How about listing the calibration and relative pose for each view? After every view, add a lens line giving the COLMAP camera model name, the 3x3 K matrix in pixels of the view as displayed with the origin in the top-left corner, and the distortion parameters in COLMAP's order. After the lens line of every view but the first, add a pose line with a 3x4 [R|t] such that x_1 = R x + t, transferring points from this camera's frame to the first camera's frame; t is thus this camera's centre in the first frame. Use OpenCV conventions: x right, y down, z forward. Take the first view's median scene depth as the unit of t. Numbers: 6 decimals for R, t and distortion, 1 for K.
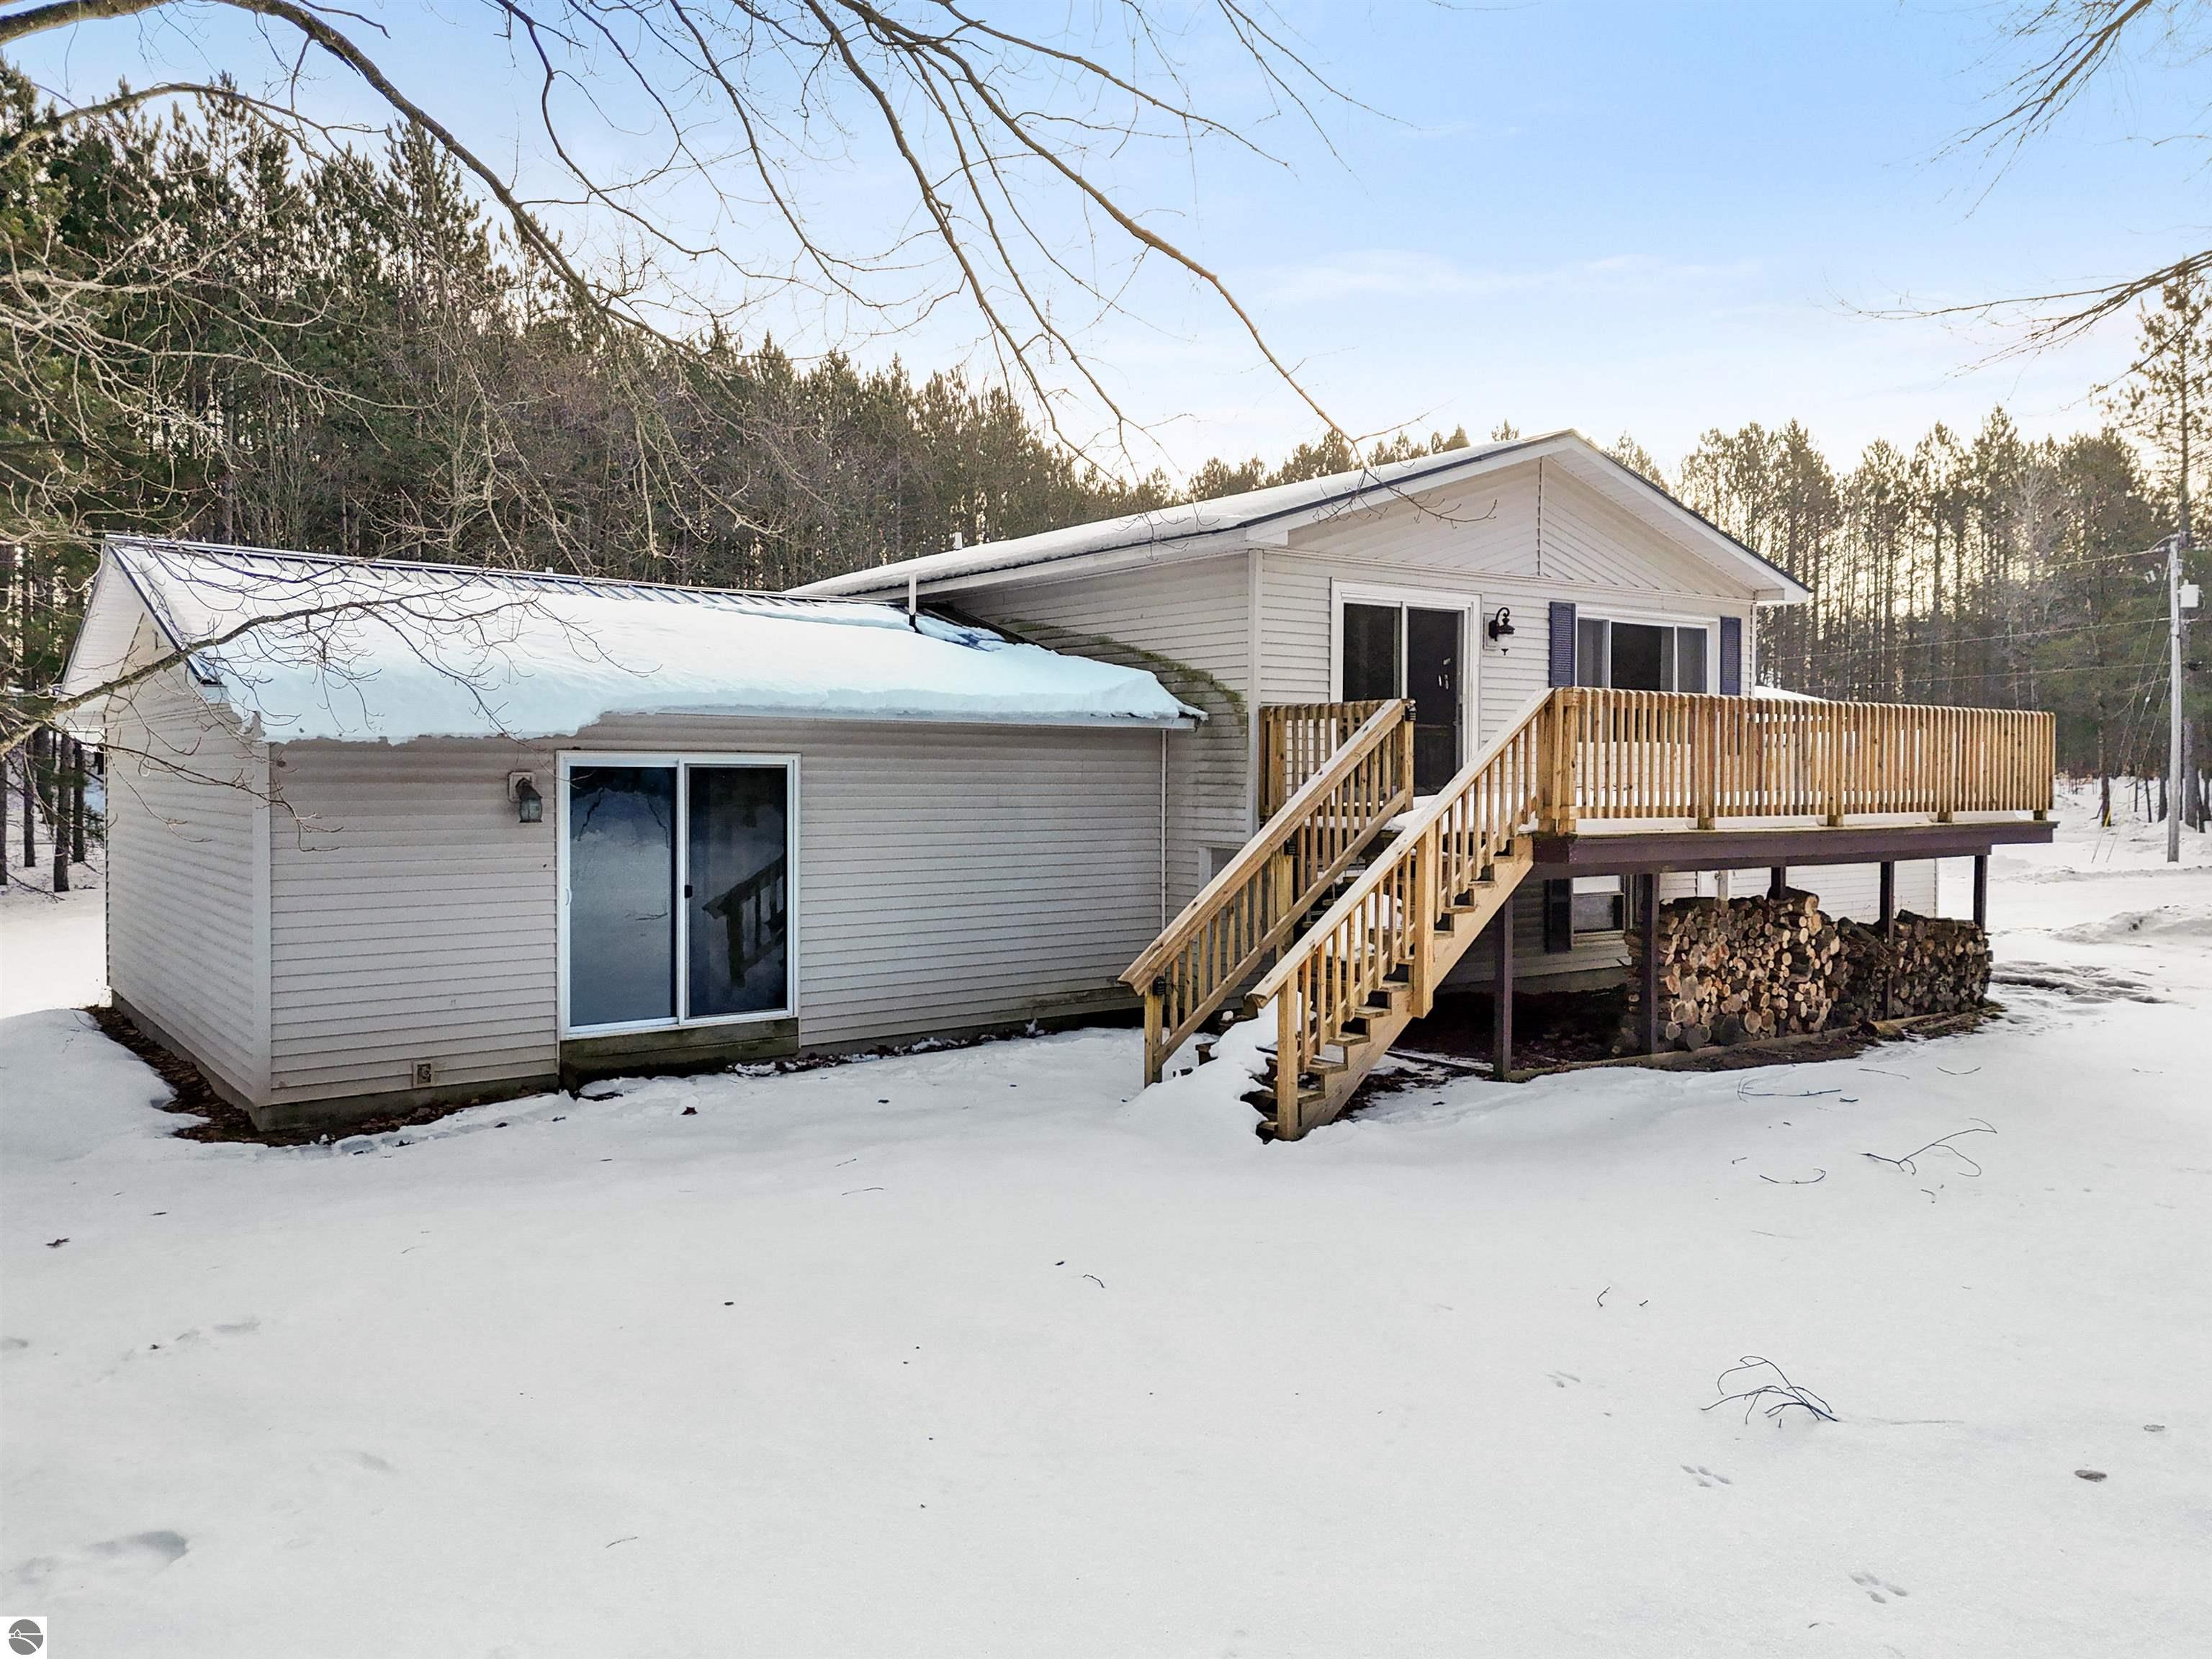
lens RADIAL K [[1602.8, 0, 1106.0], [0, 1602.8, 829.5], [0, 0, 1]] dist [0.120227, -0.005586]
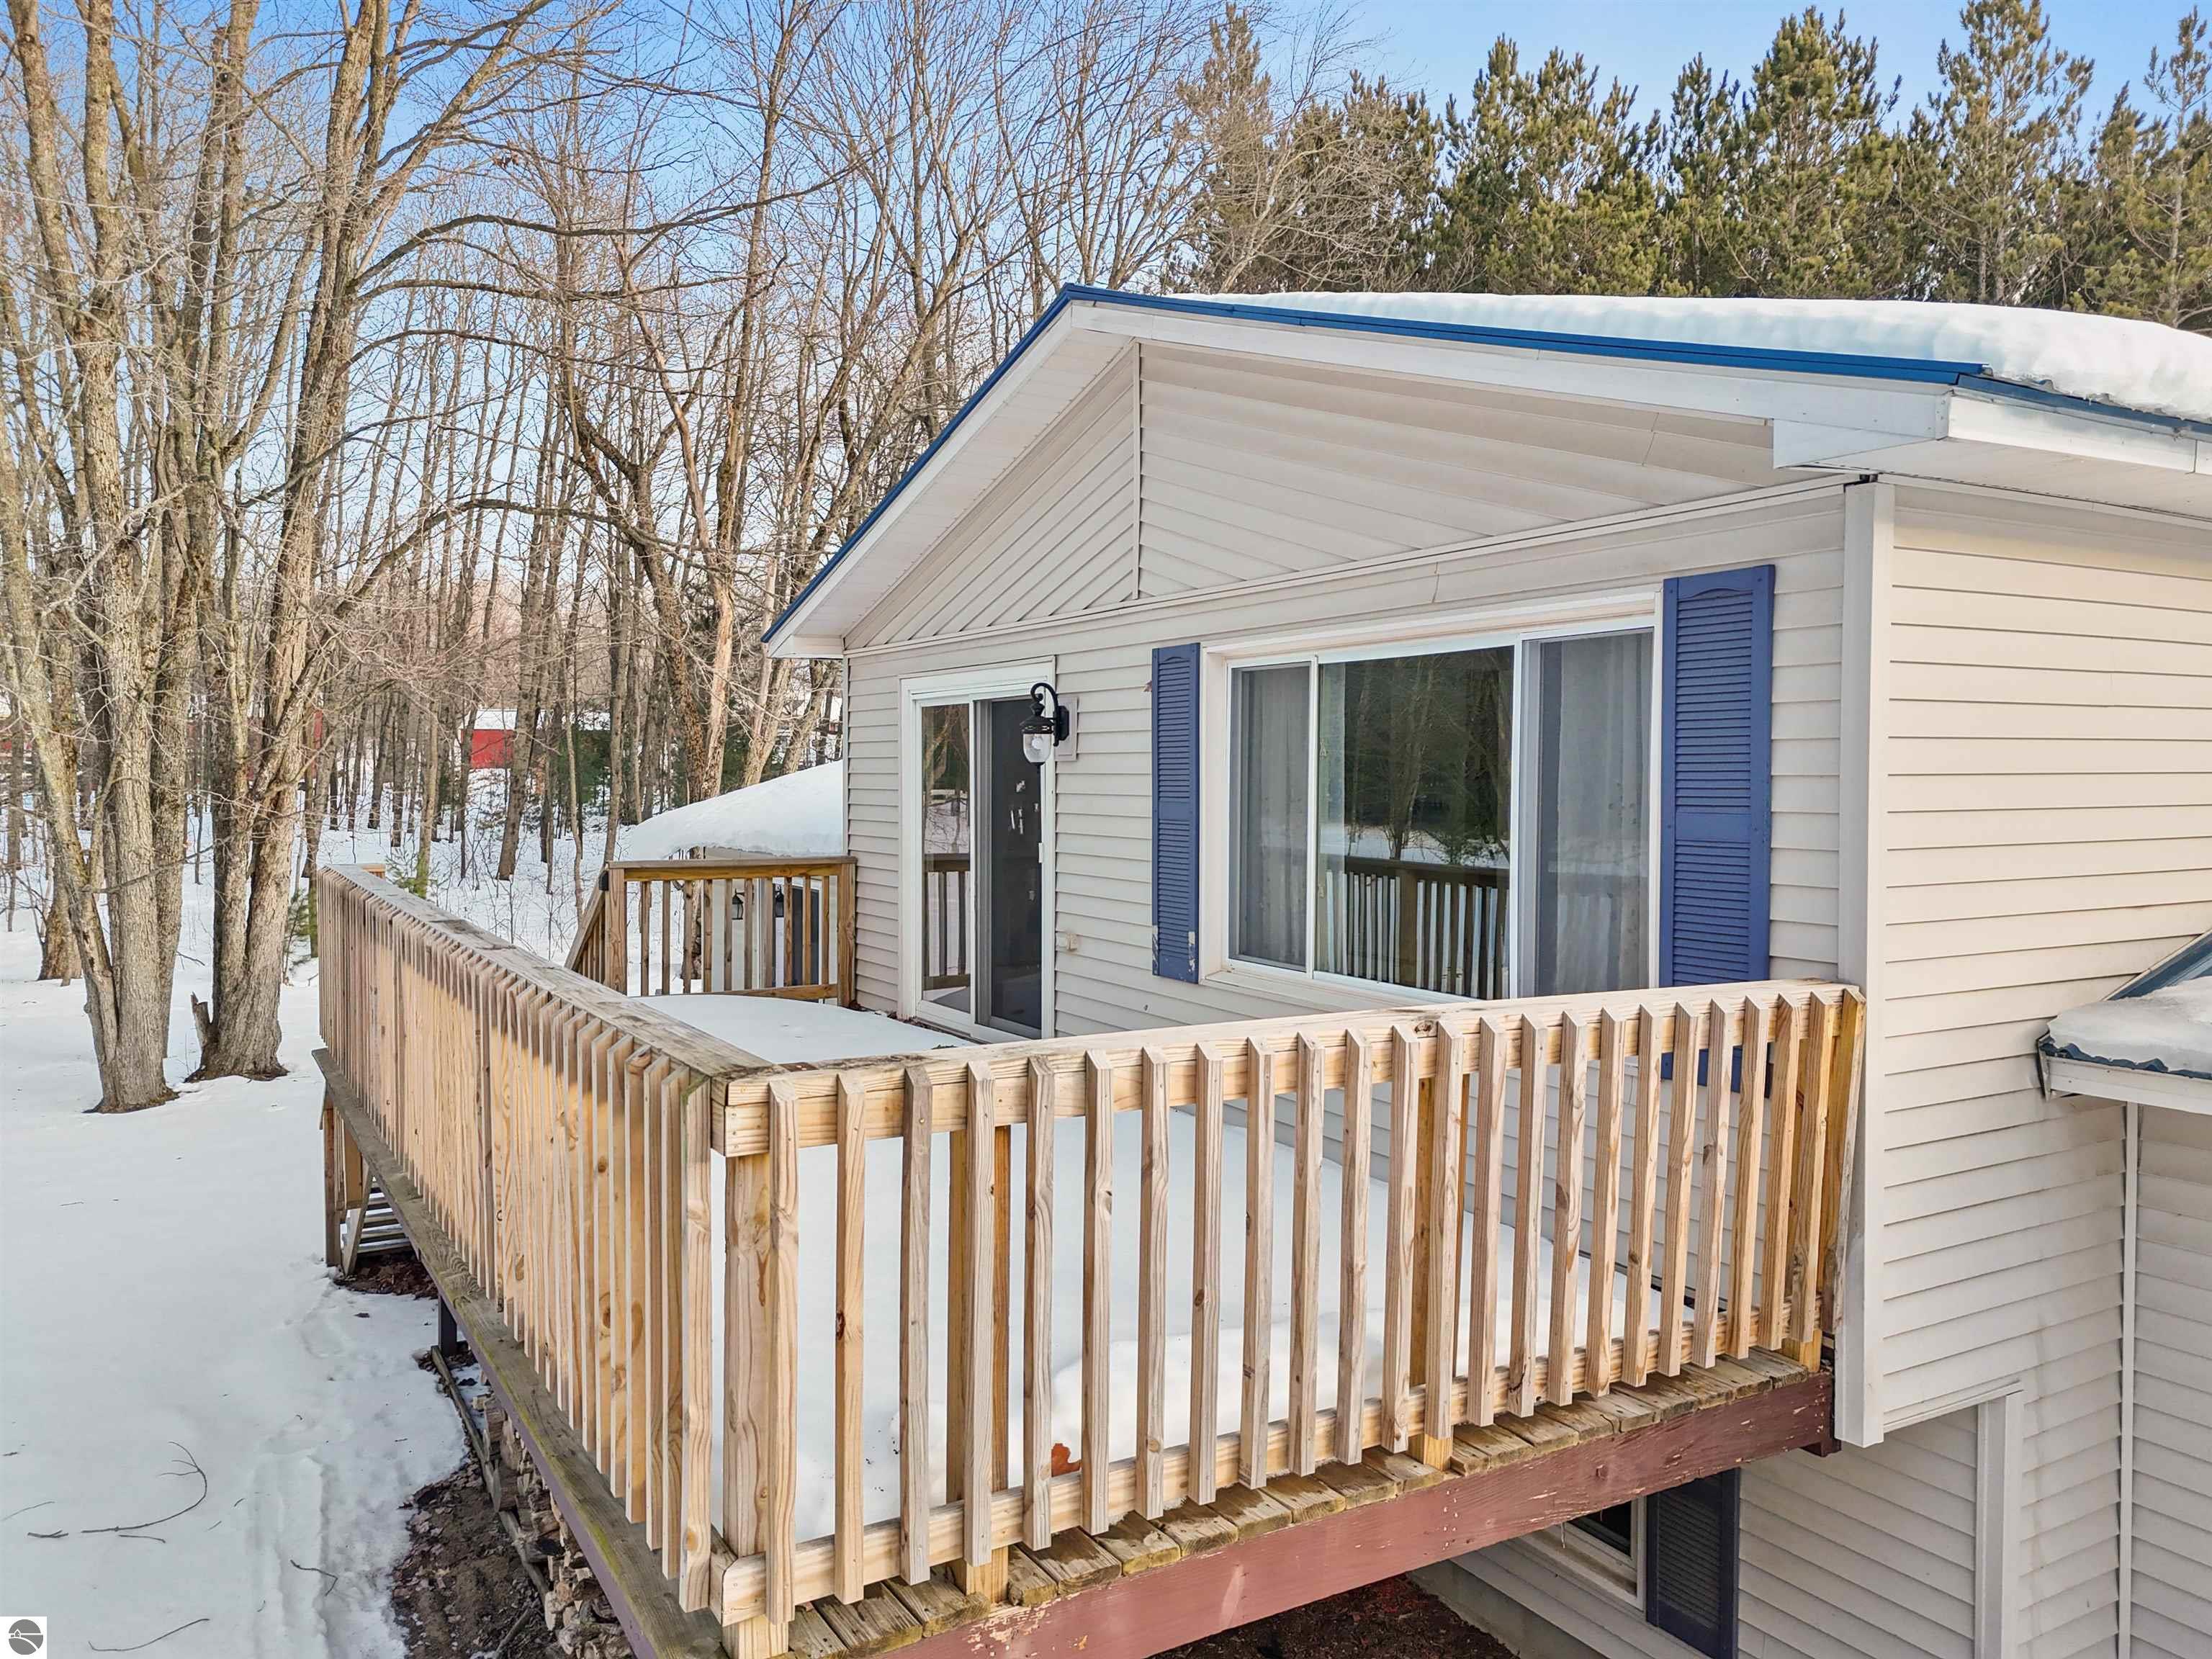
lens RADIAL K [[1602.8, 0, 1106.0], [0, 1602.8, 829.5], [0, 0, 1]] dist [0.120227, -0.005586]
pose [[-0.127540, 0.017097, -0.991686, 0.738936], [-0.056211, 0.998120, 0.024437, -0.098593], [0.990239, 0.058860, -0.126339, 1.047829]]
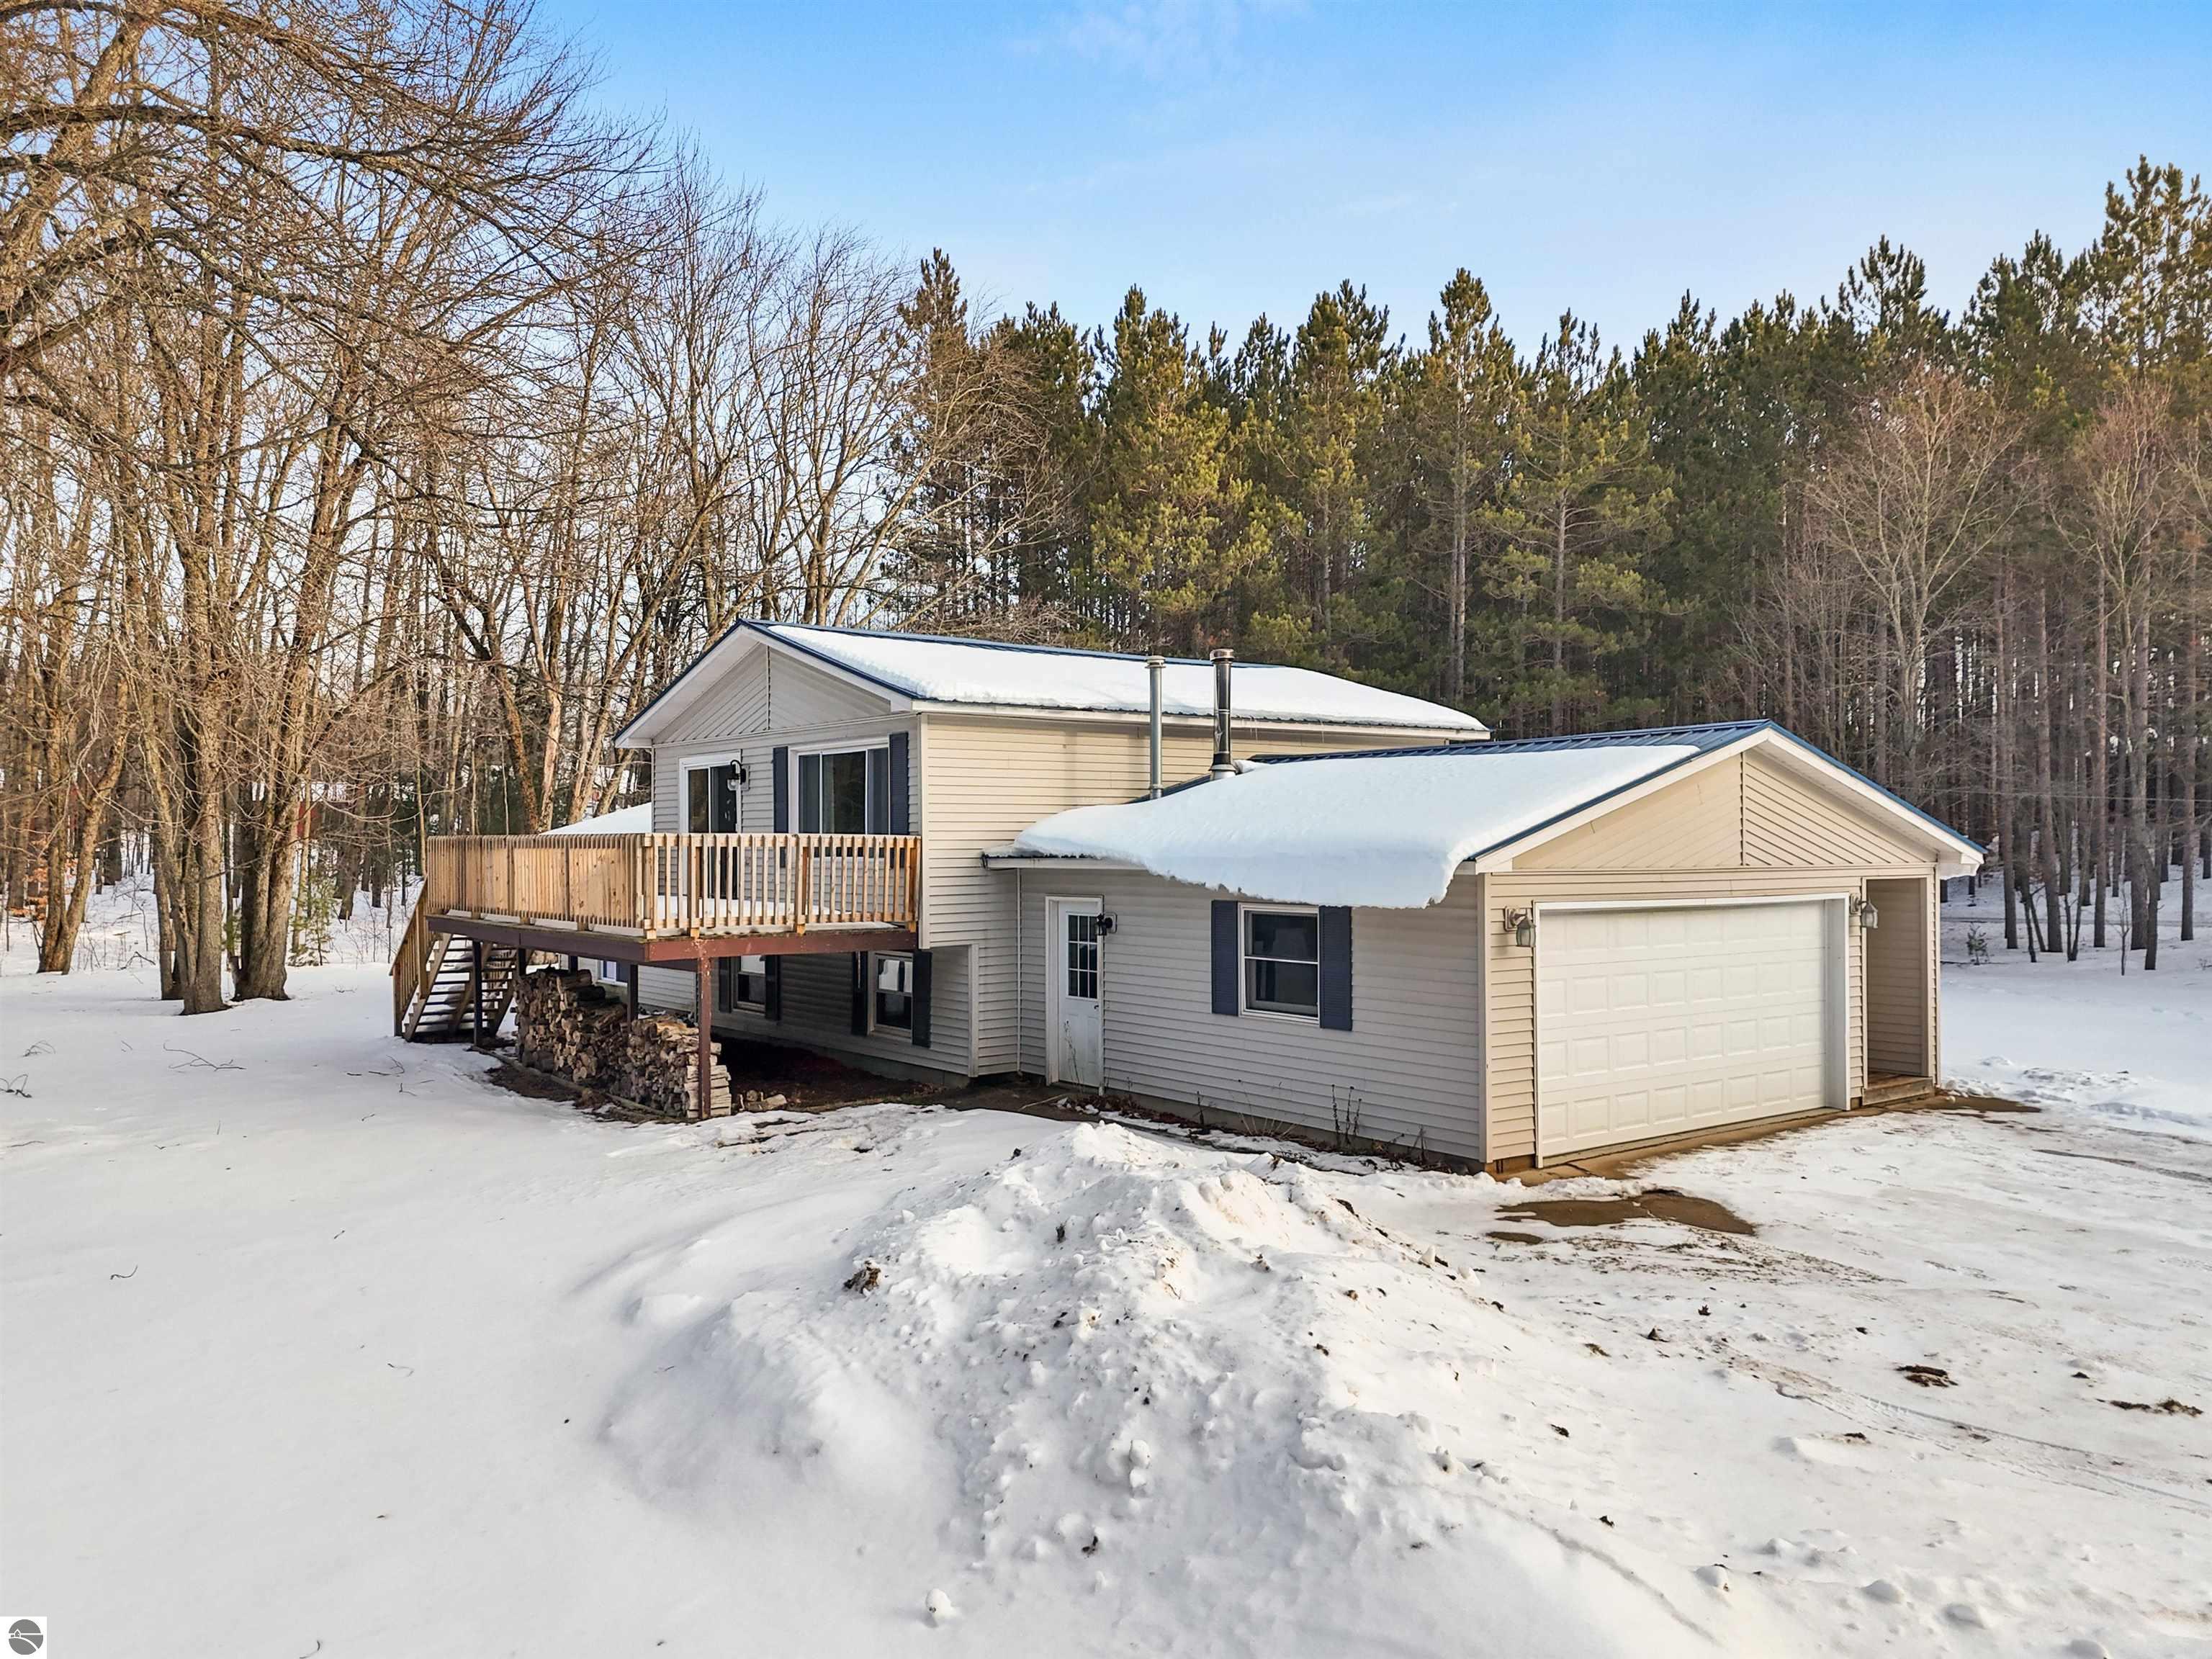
lens RADIAL K [[1602.8, 0, 1106.0], [0, 1602.8, 829.5], [0, 0, 1]] dist [0.120227, -0.005586]
pose [[-0.001686, -0.024417, -0.999700, 1.559699], [-0.044231, 0.998725, -0.024319, -0.055716], [0.999020, 0.044176, -0.002764, 1.271413]]
